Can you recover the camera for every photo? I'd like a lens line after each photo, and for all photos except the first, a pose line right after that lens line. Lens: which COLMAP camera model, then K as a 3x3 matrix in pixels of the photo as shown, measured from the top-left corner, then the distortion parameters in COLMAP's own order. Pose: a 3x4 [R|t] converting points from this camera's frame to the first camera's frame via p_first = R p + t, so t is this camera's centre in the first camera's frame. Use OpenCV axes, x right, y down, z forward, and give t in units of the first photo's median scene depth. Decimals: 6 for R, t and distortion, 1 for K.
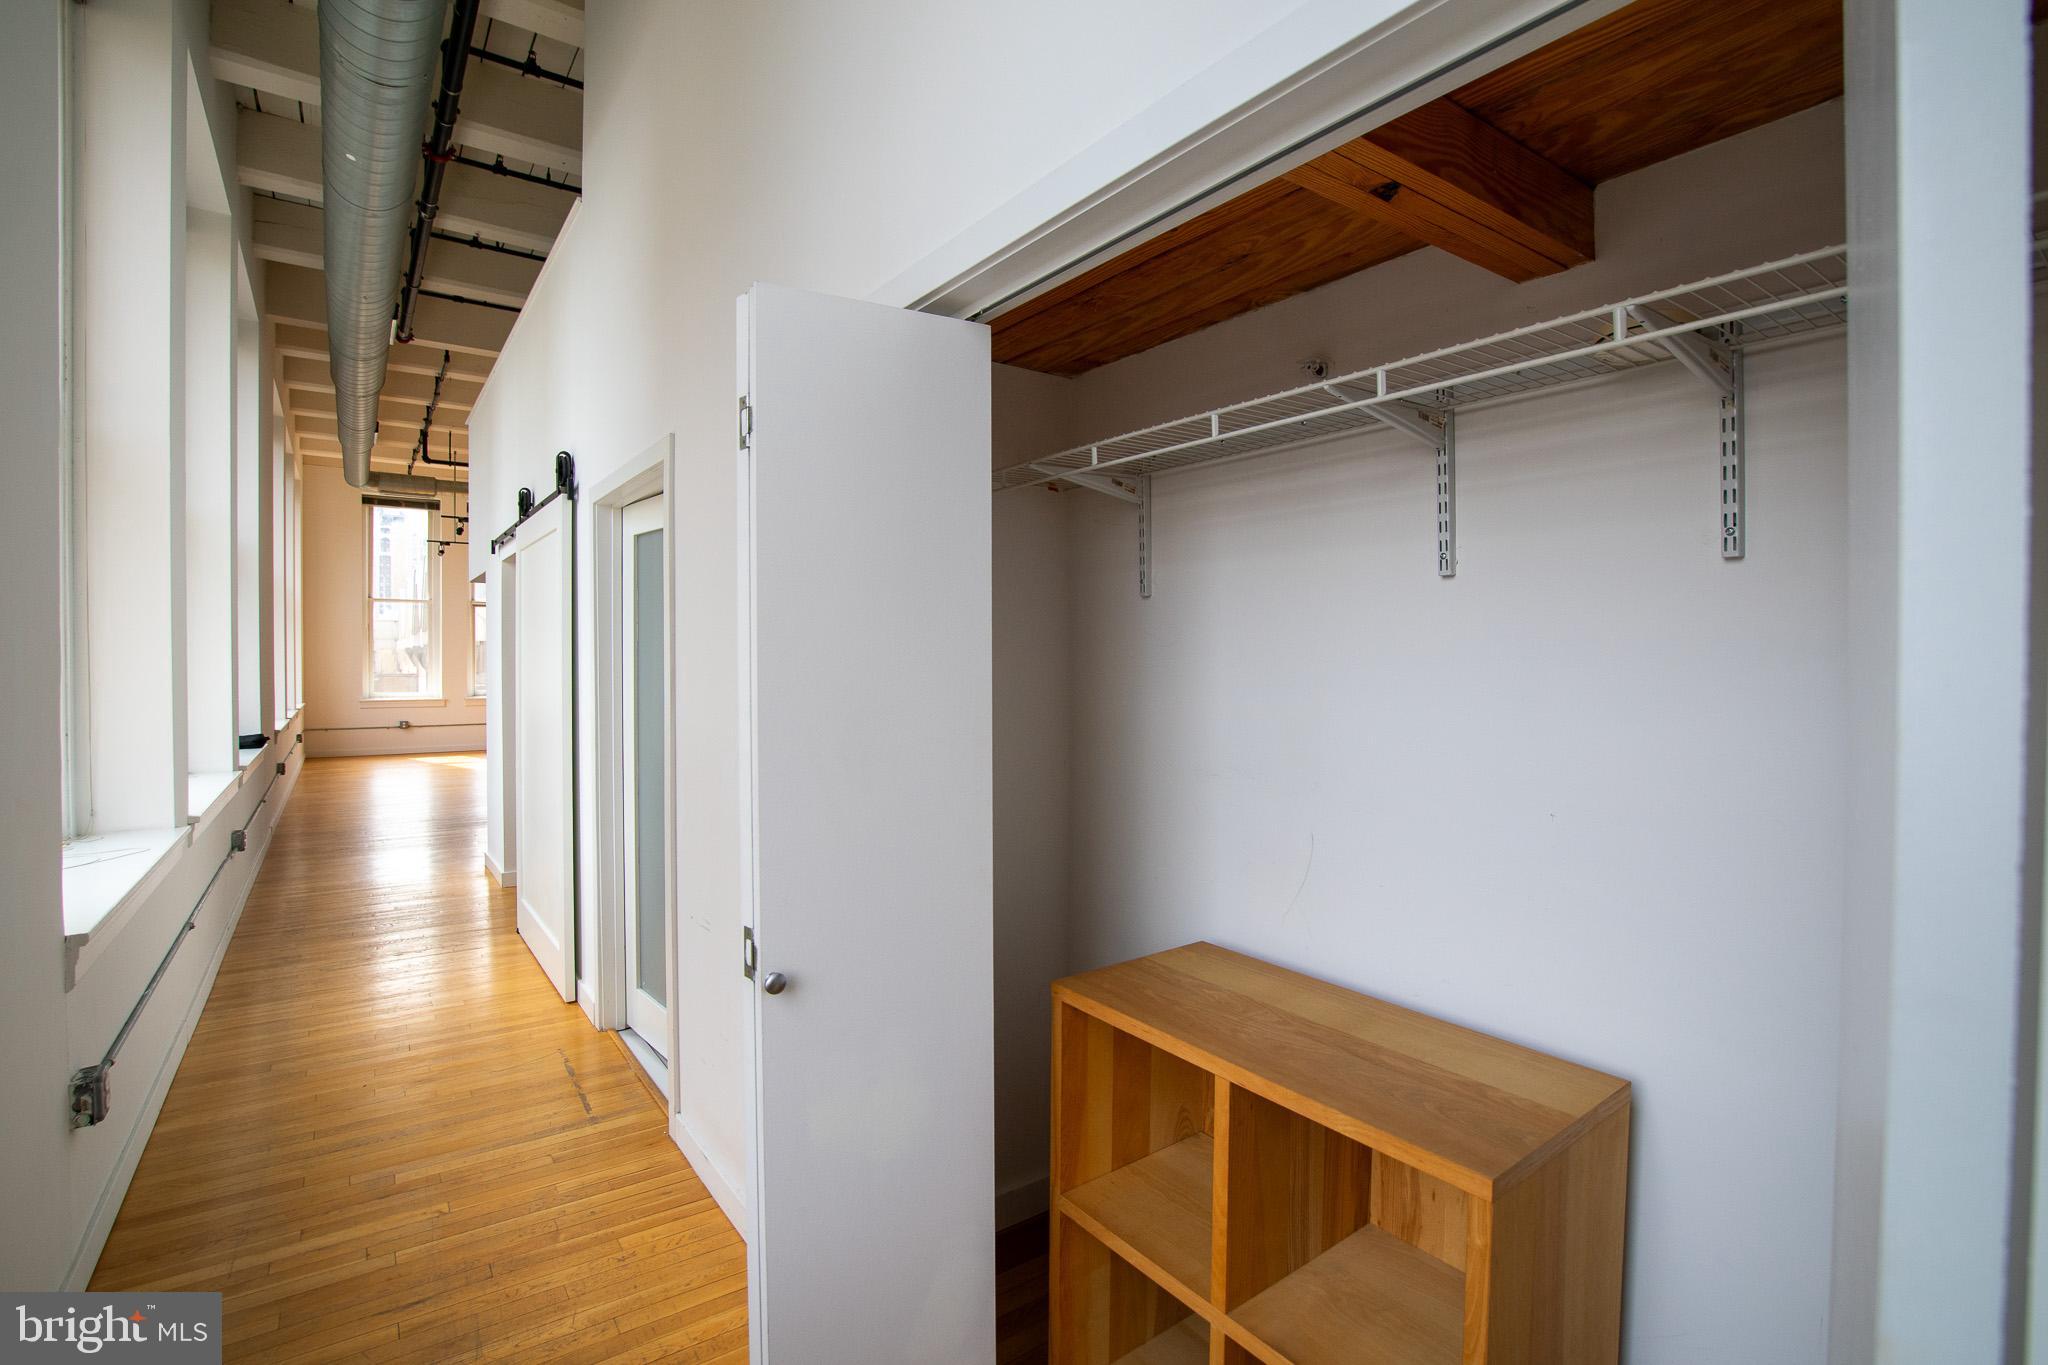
lens RADIAL K [[912.5, 0, 1002.3], [0, 912.5, 675.0], [0, 0, 1]] dist [-0.034670, 0.006966]
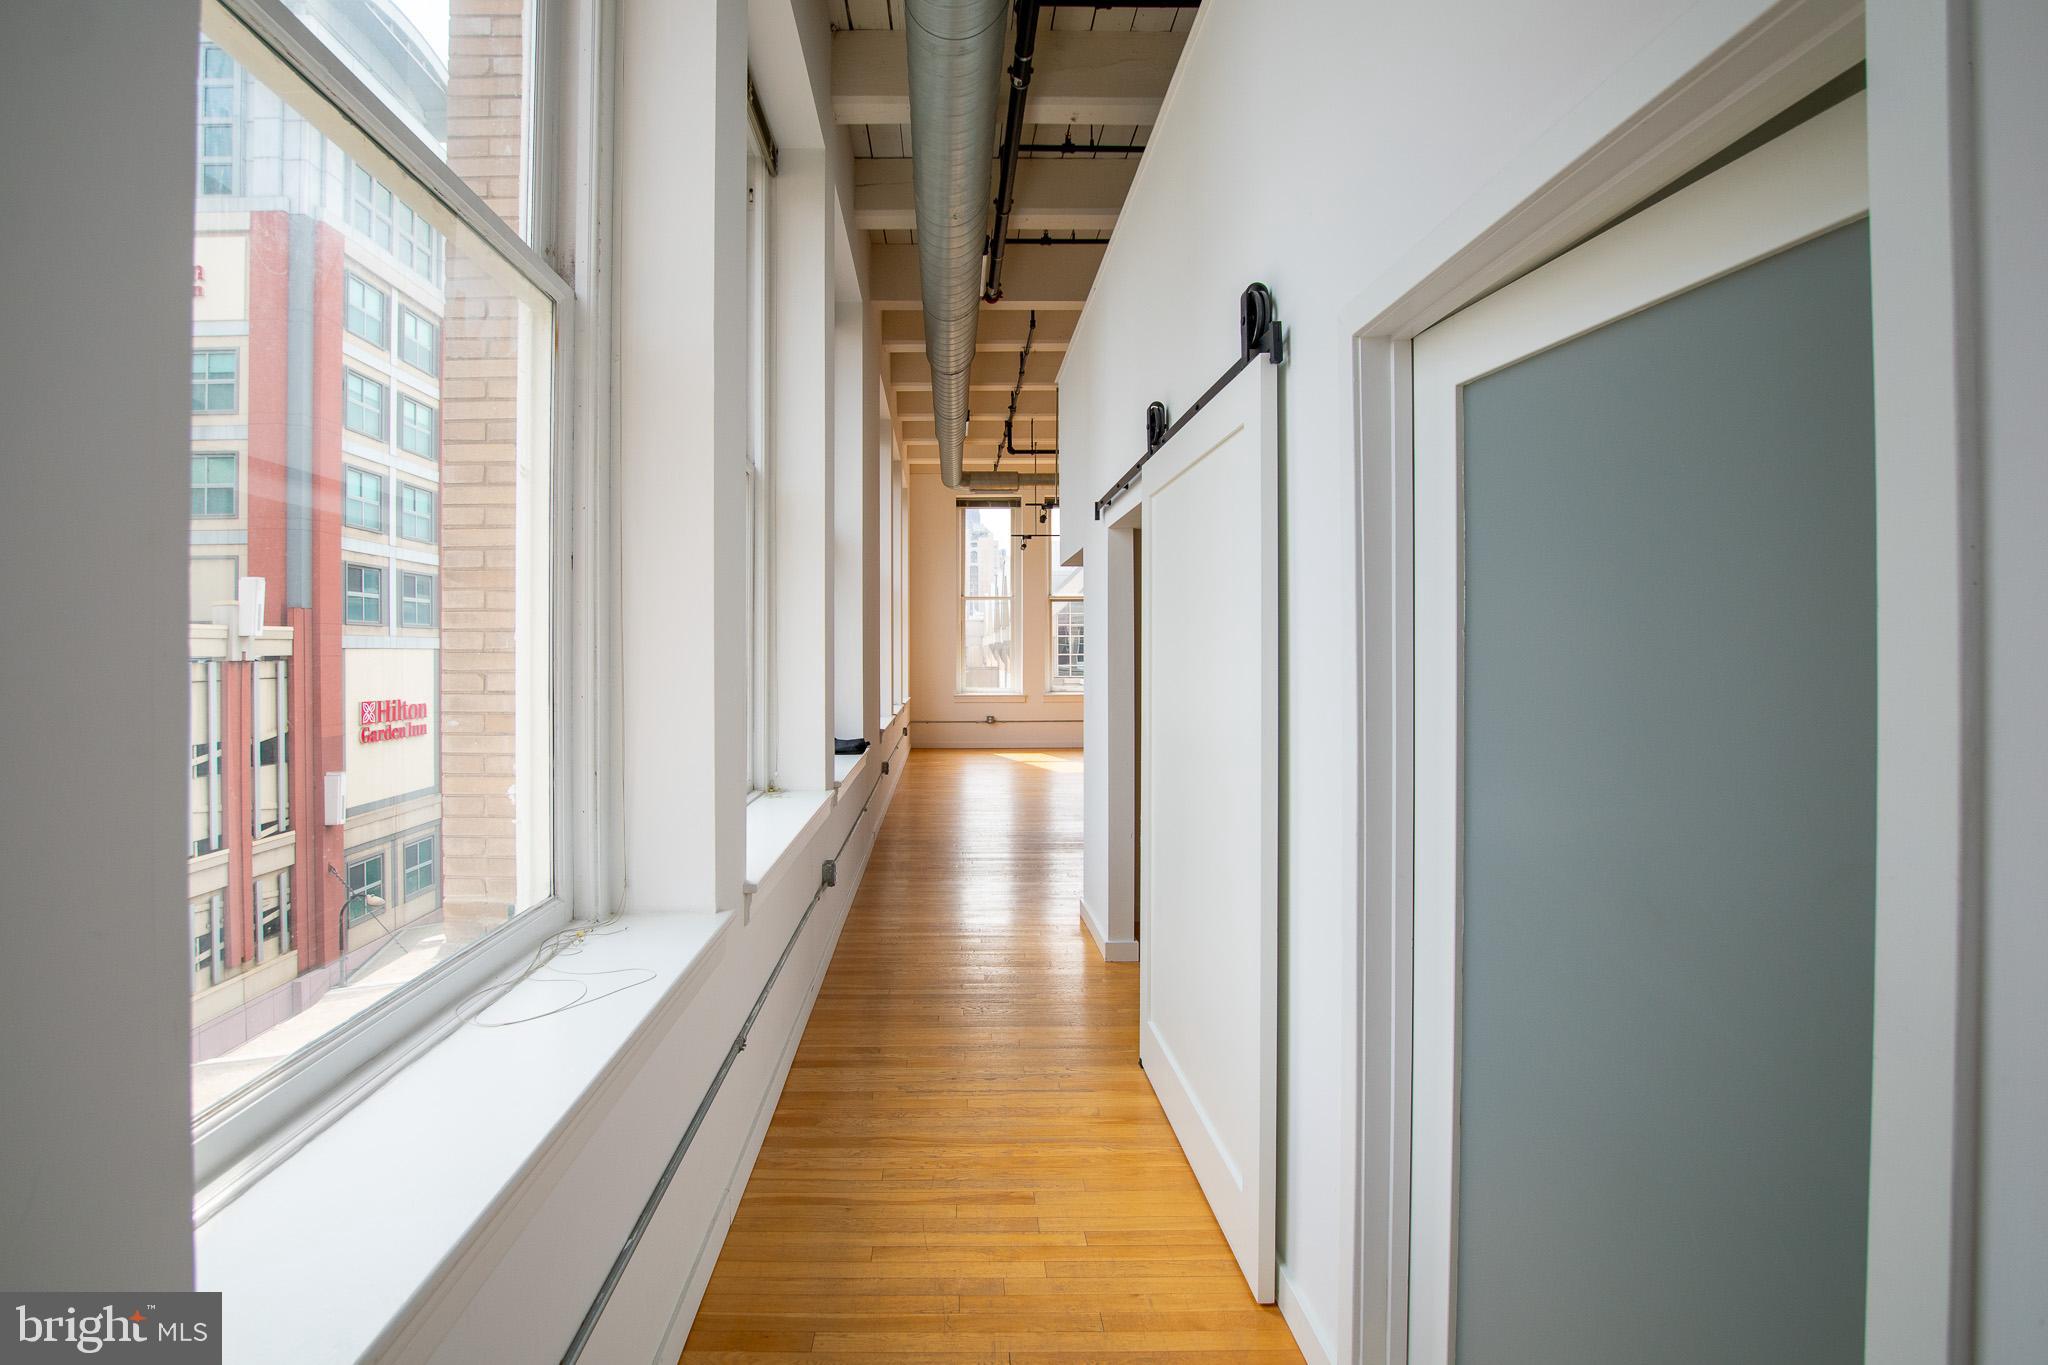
lens RADIAL K [[929.1, 0, 945.7], [0, 929.1, 675.5], [0, 0, 1]] dist [-0.028947, 0.000629]
pose [[0.806864, 0.007886, -0.590685, -0.103532], [-0.003519, 0.999957, 0.008544, -0.004637], [0.590727, -0.004815, 0.806857, 0.148629]]
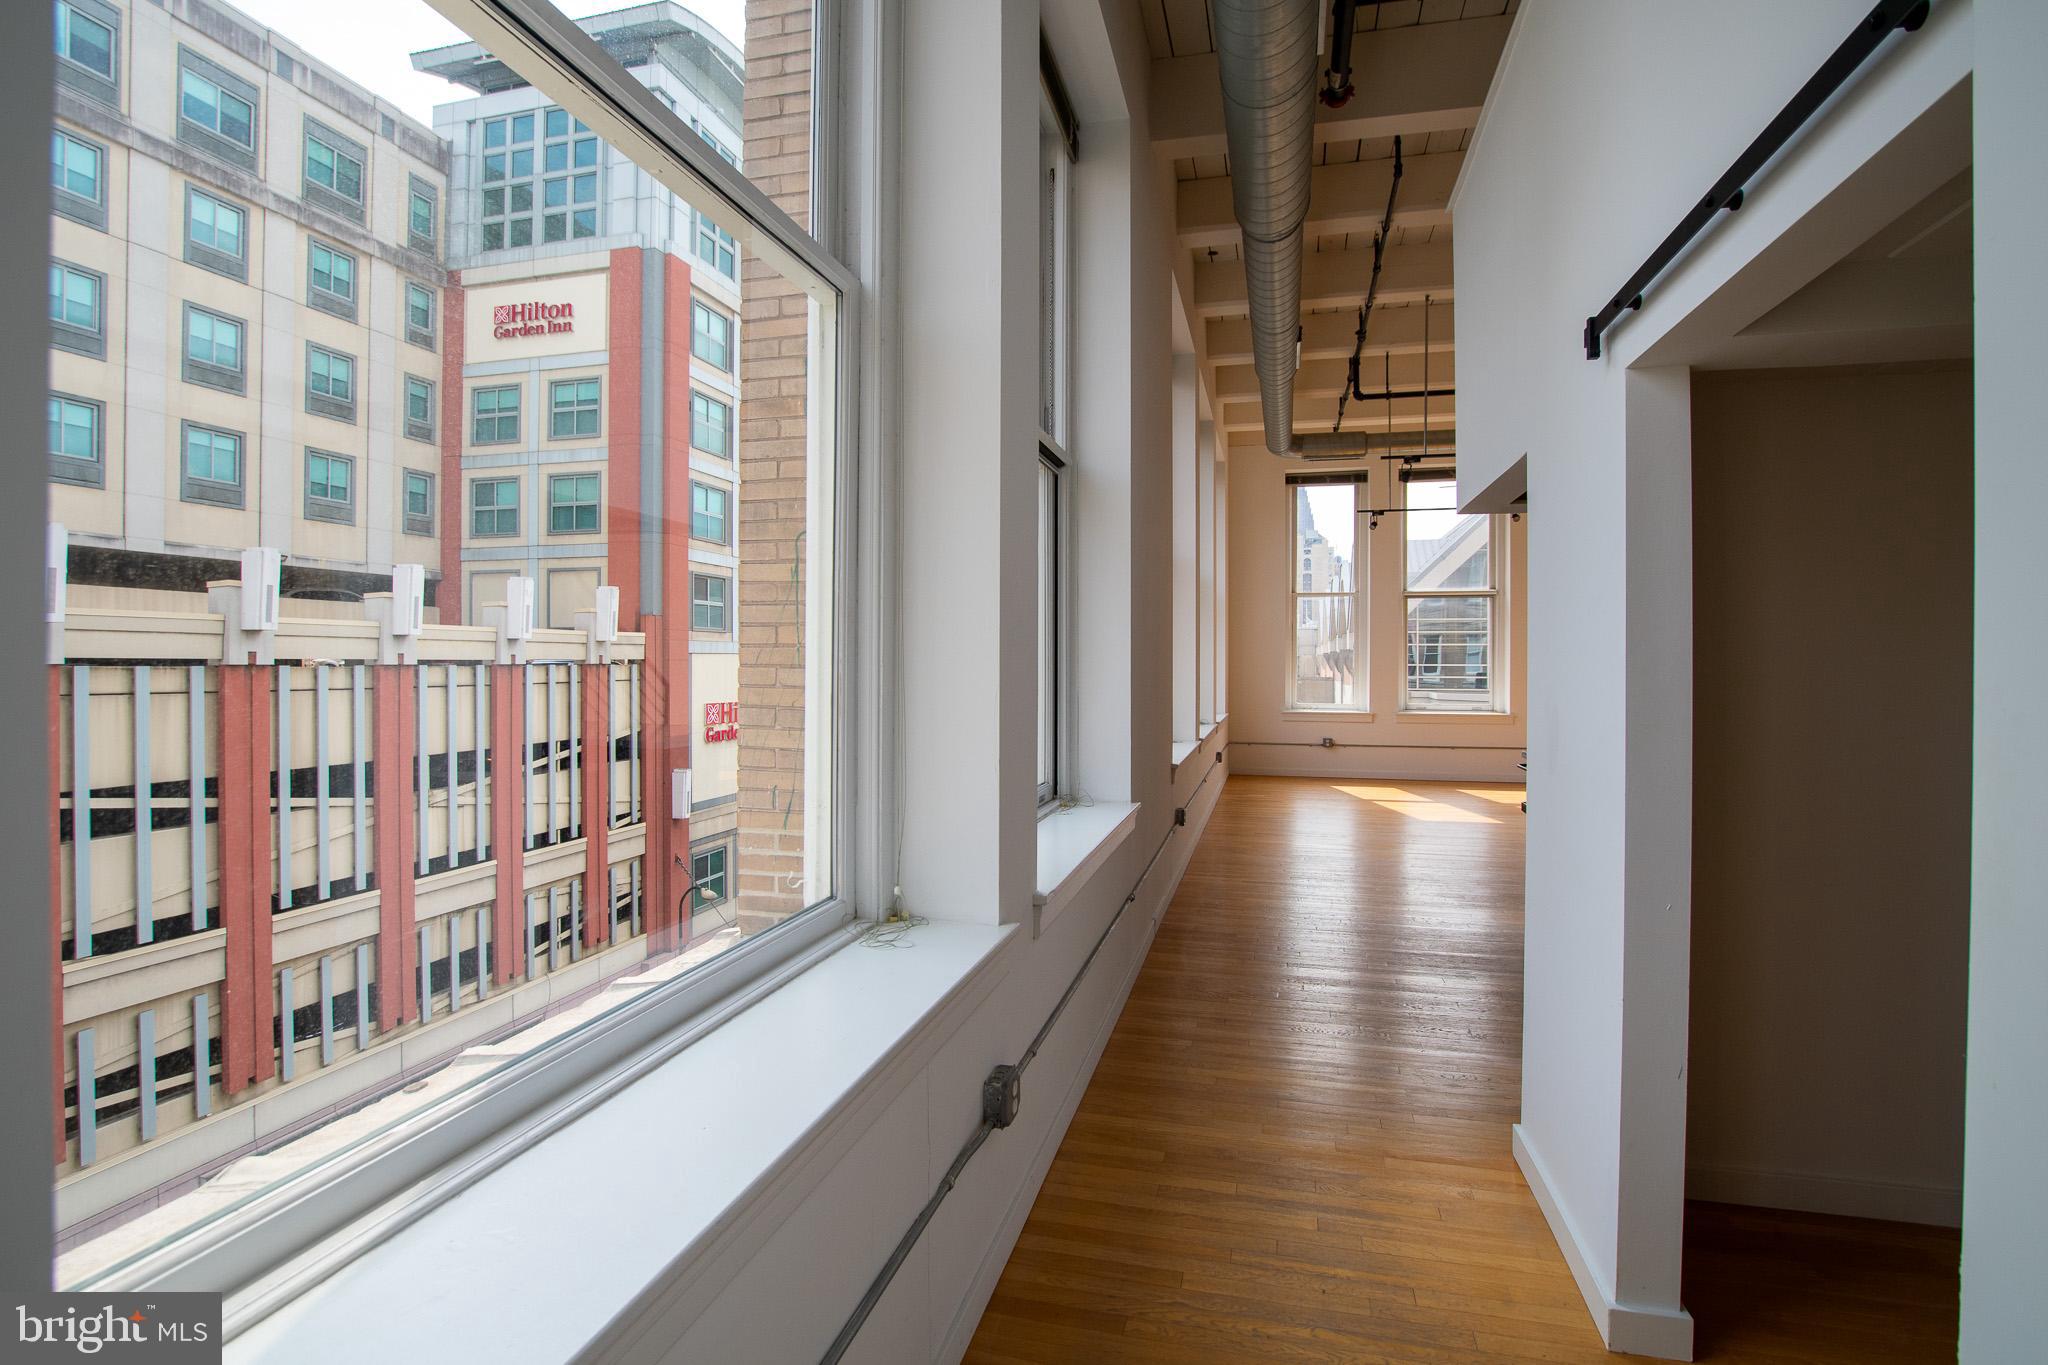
lens RADIAL K [[912.5, 0, 1054.0], [0, 912.5, 656.0], [0, 0, 1]] dist [-0.034670, 0.006966]
pose [[0.642931, -0.005869, -0.765901, -0.230510], [-0.013852, 0.999718, -0.019289, -0.006544], [0.765798, 0.023011, 0.642669, 0.332977]]
